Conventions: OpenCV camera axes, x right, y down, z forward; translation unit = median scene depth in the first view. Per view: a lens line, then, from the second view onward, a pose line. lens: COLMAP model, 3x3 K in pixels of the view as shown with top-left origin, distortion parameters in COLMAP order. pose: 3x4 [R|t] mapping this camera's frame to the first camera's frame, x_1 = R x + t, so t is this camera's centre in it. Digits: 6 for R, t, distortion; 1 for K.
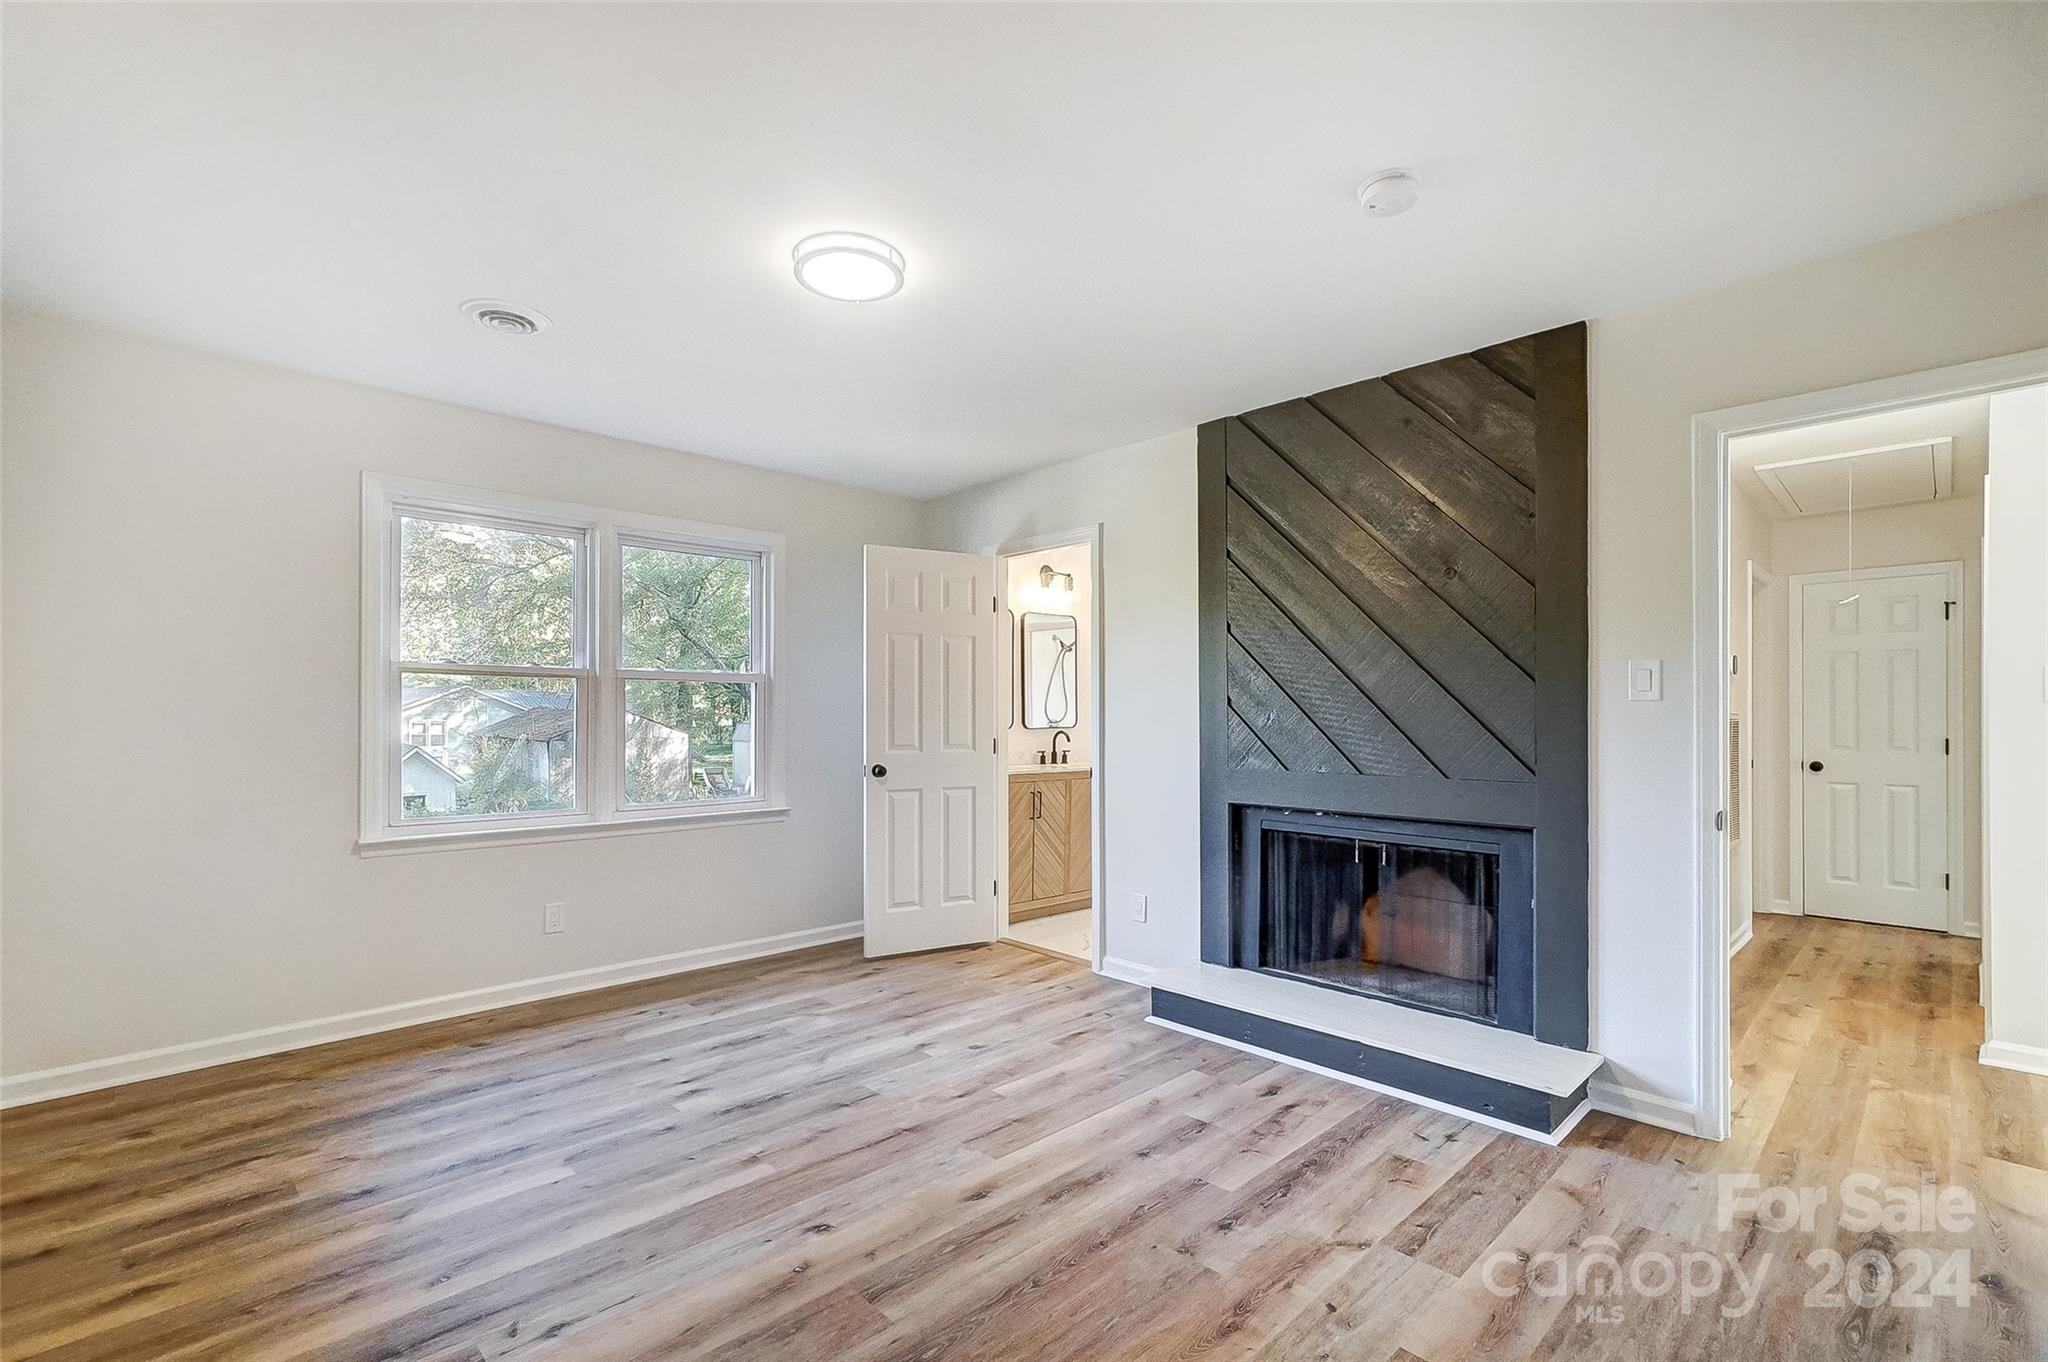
lens RADIAL K [[911.8, 0, 1005.7], [0, 911.8, 682.6], [0, 0, 1]] dist [0.002520, 0.000769]
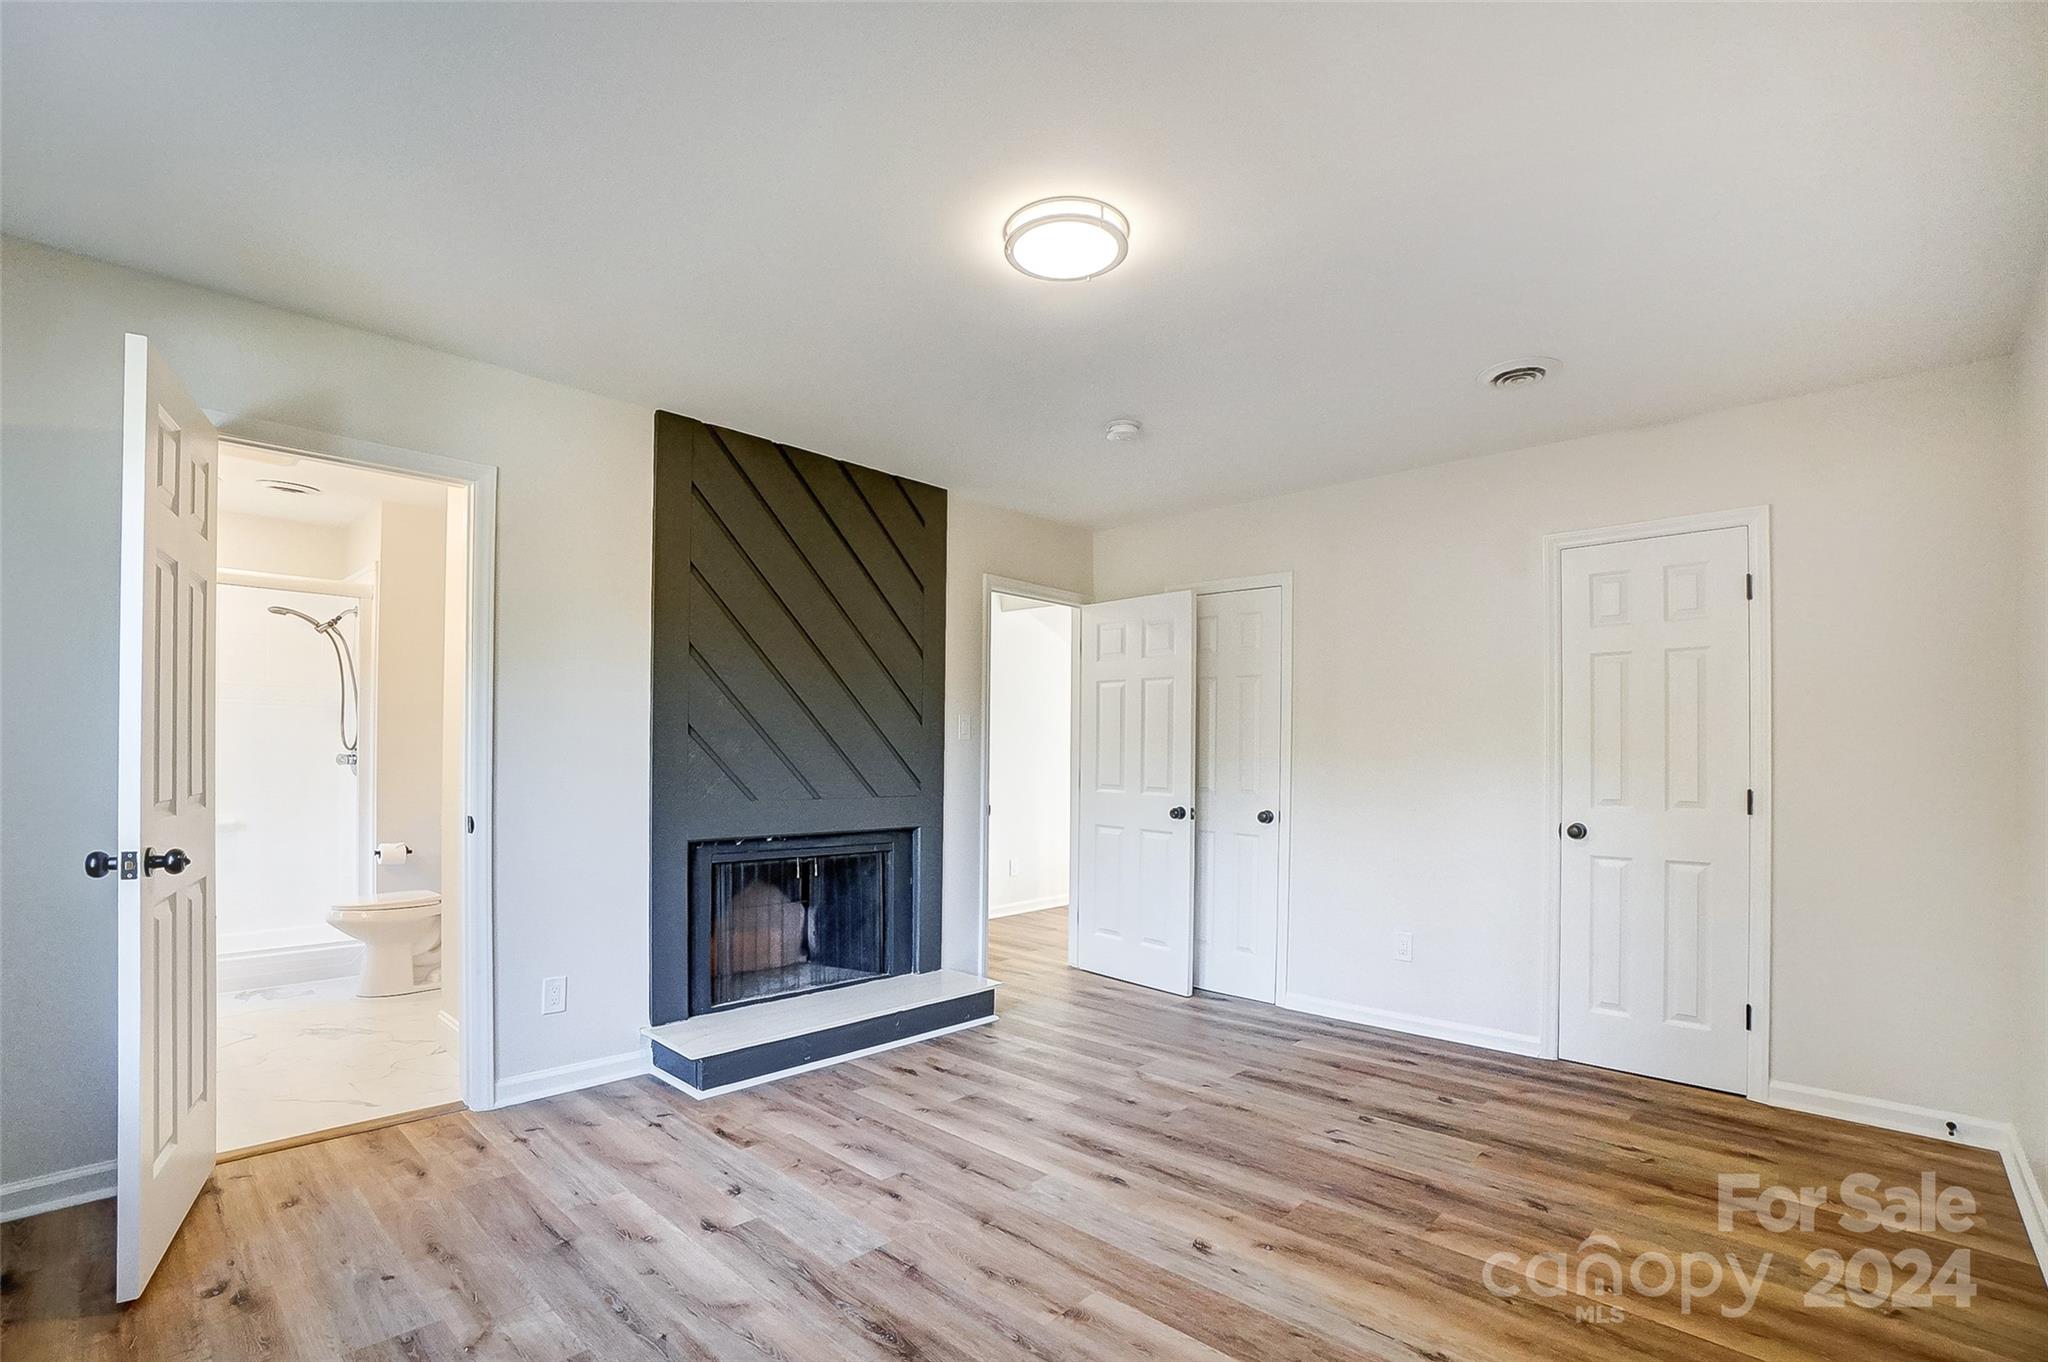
lens RADIAL K [[933.5, 0, 1008.3], [0, 933.5, 722.7], [0, 0, 1]] dist [-0.070233, 0.024775]
pose [[-0.046395, 0.031710, 0.998420, -0.834352], [-0.049192, 0.998211, -0.033989, 0.034585], [-0.997711, -0.050691, -0.044753, 0.869252]]
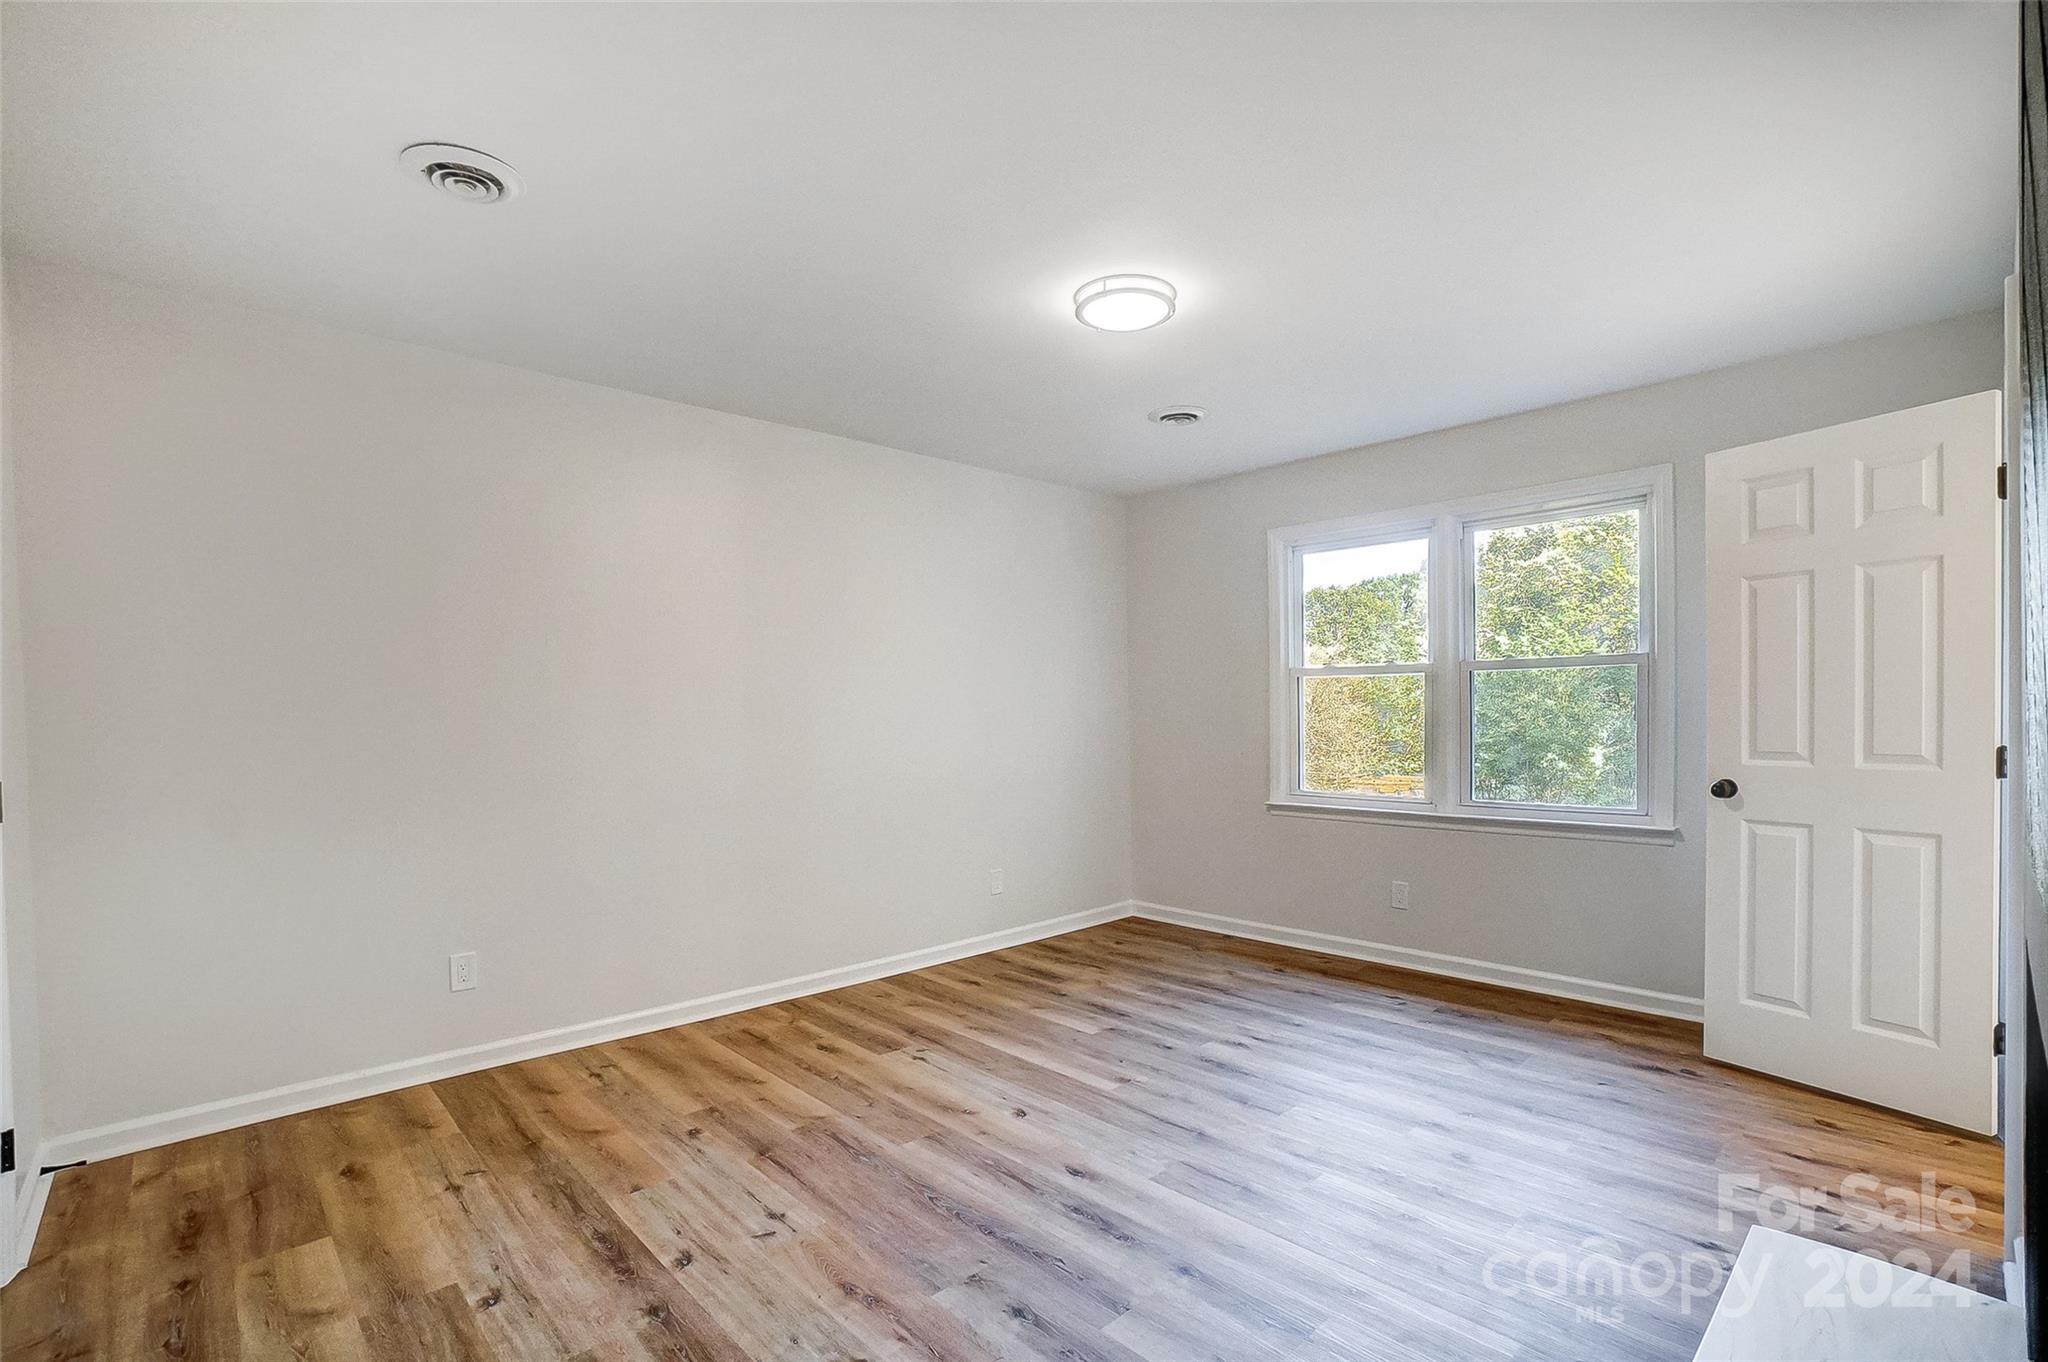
lens RADIAL K [[925.5, 0, 1021.7], [0, 925.5, 704.8], [0, 0, 1]] dist [-0.076457, 0.026558]
pose [[-0.005740, -0.007895, -0.999952, 0.731900], [0.049691, 0.998731, -0.008171, 0.021749], [0.998748, -0.049736, -0.005341, 0.696650]]
